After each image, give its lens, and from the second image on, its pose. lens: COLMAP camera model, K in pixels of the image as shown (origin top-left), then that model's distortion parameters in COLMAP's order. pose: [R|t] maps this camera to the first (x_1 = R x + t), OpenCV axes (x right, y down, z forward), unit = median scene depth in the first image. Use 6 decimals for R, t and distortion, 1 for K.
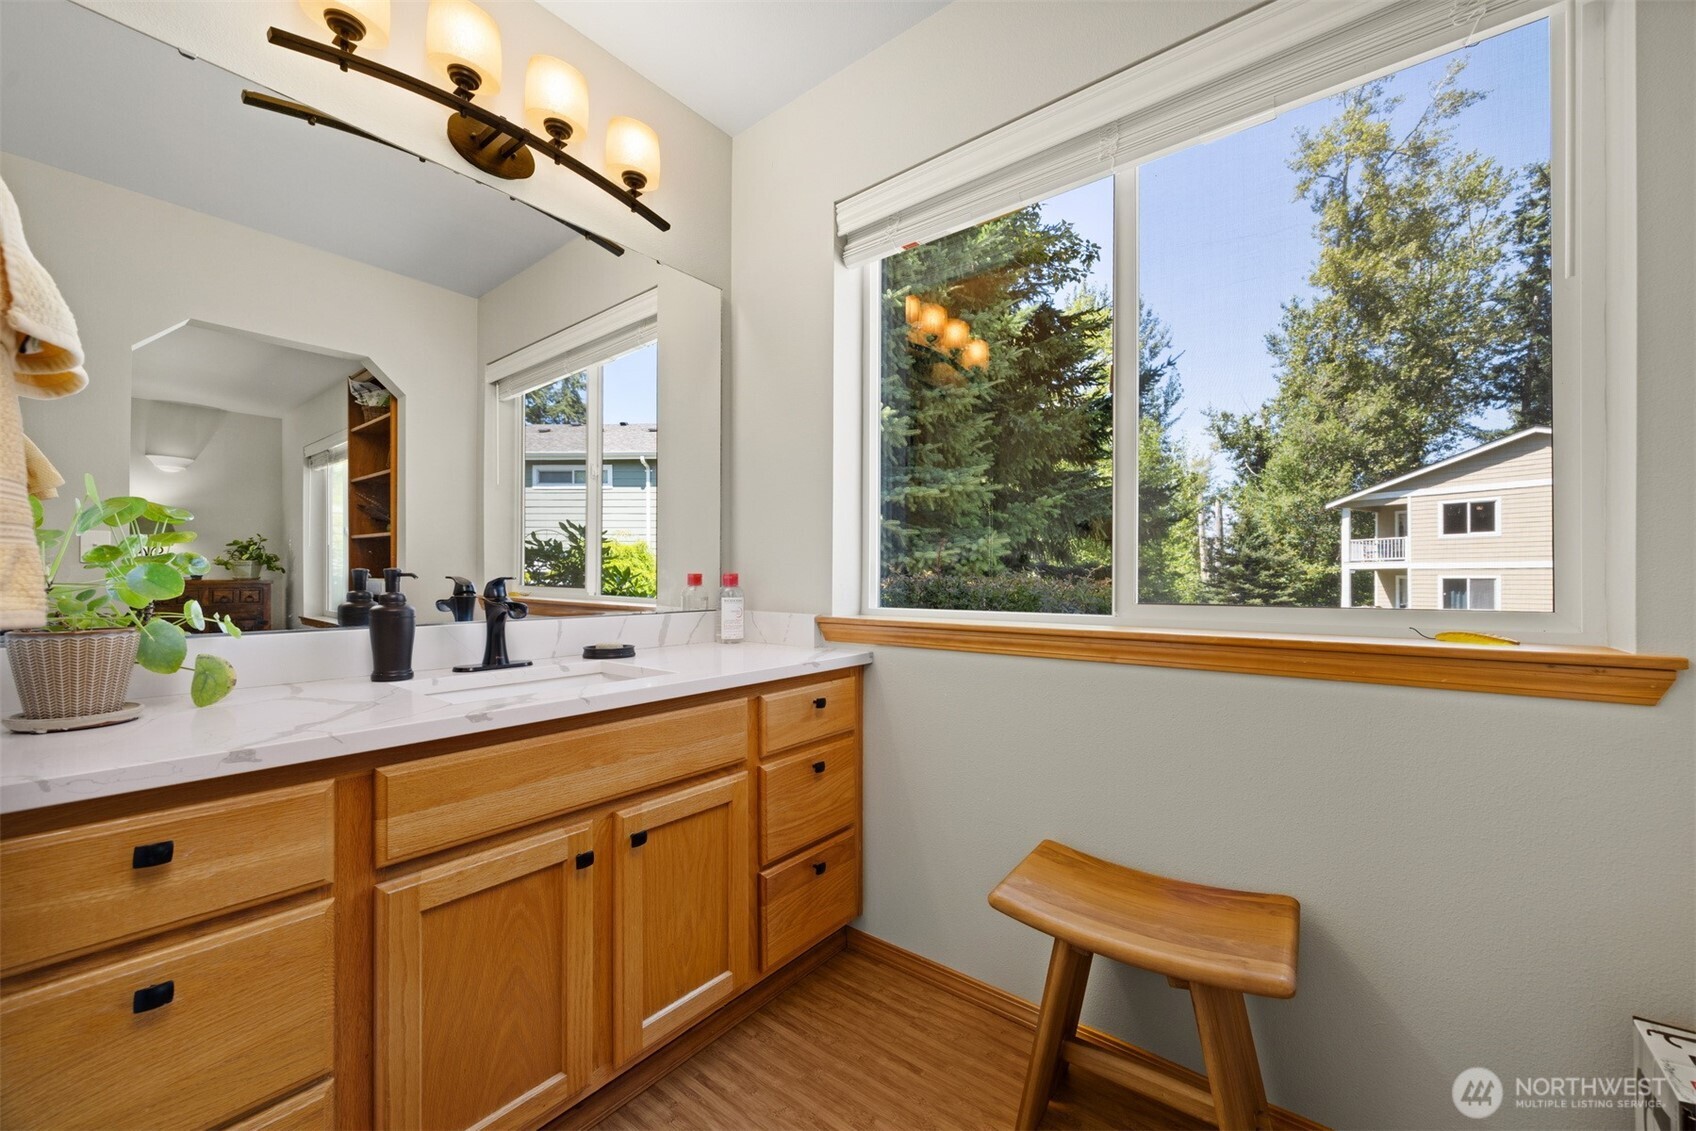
lens RADIAL K [[650.6, 0, 852.9], [0, 650.6, 574.1], [0, 0, 1]] dist [-0.007071, 0.000334]
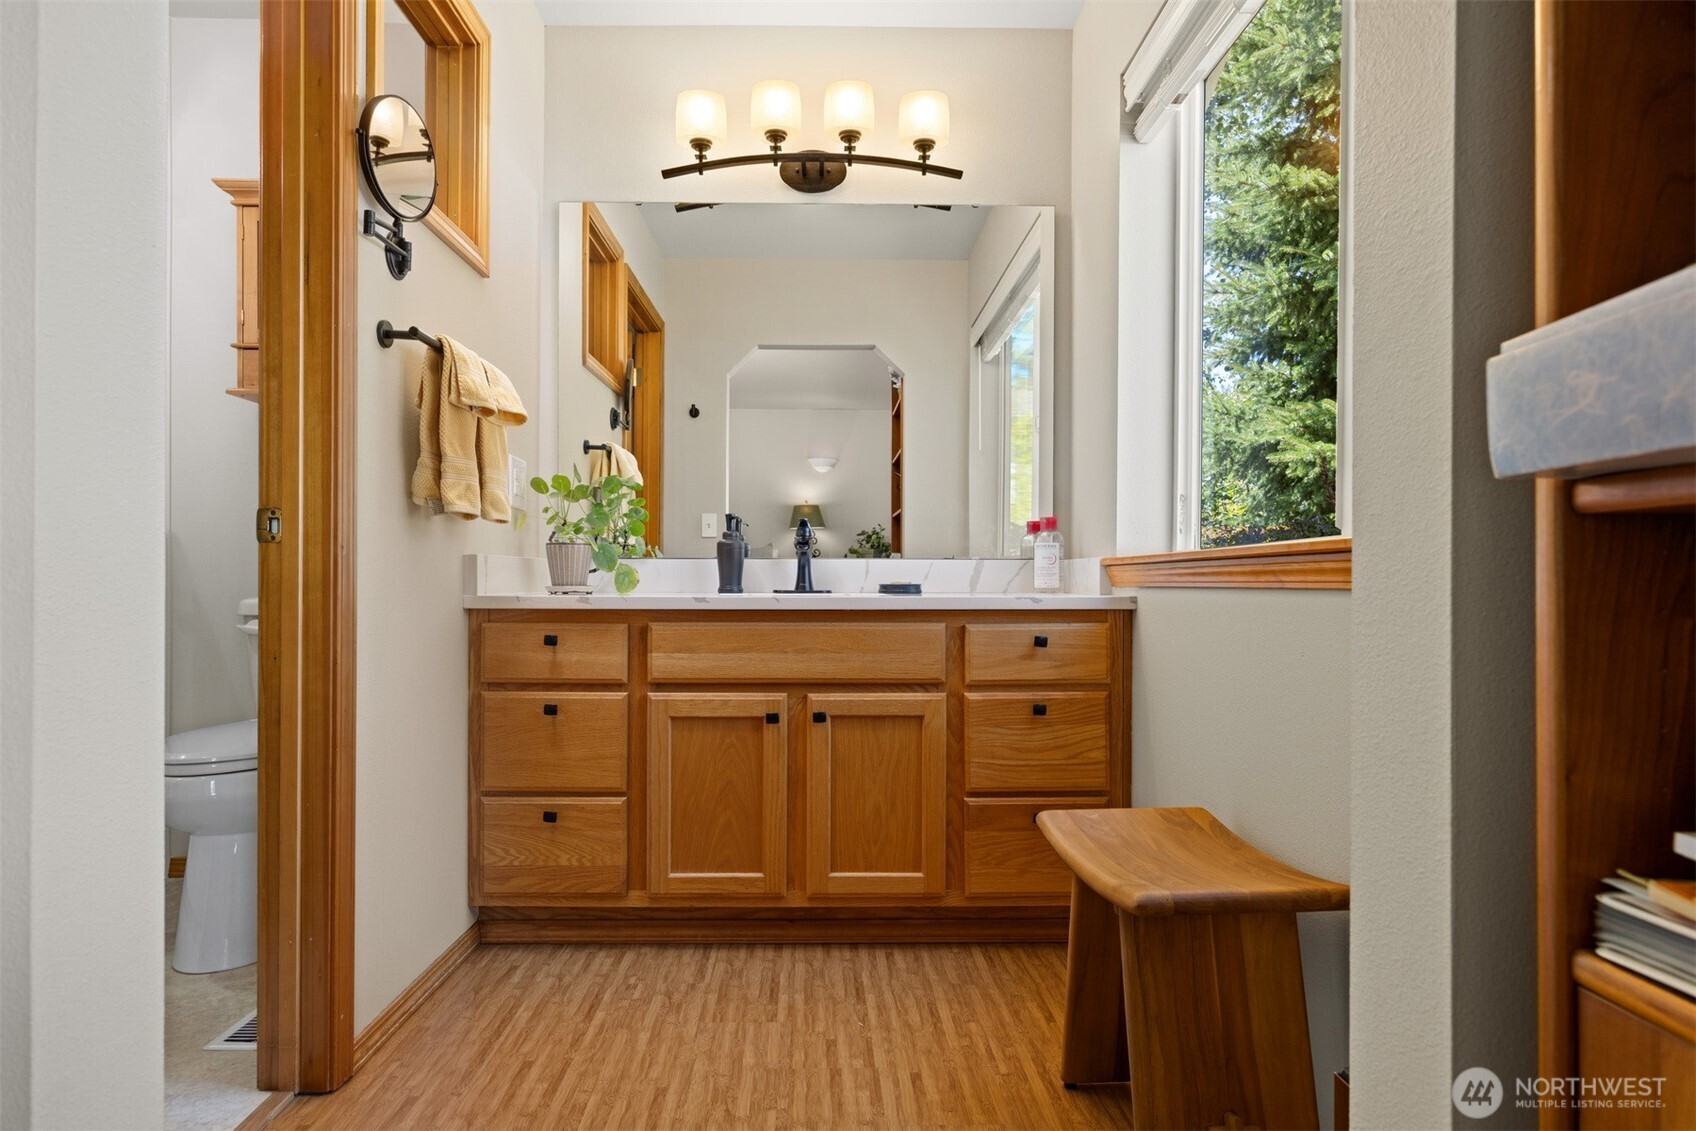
lens RADIAL K [[961.9, 0, 841.9], [0, 961.9, 576.8], [0, 0, 1]] dist [-0.002195, 0.000321]
pose [[0.627911, -0.006223, -0.778260, 1.002461], [0.002060, 0.999978, -0.006334, 0.132889], [0.778282, 0.002375, 0.627910, -0.110707]]
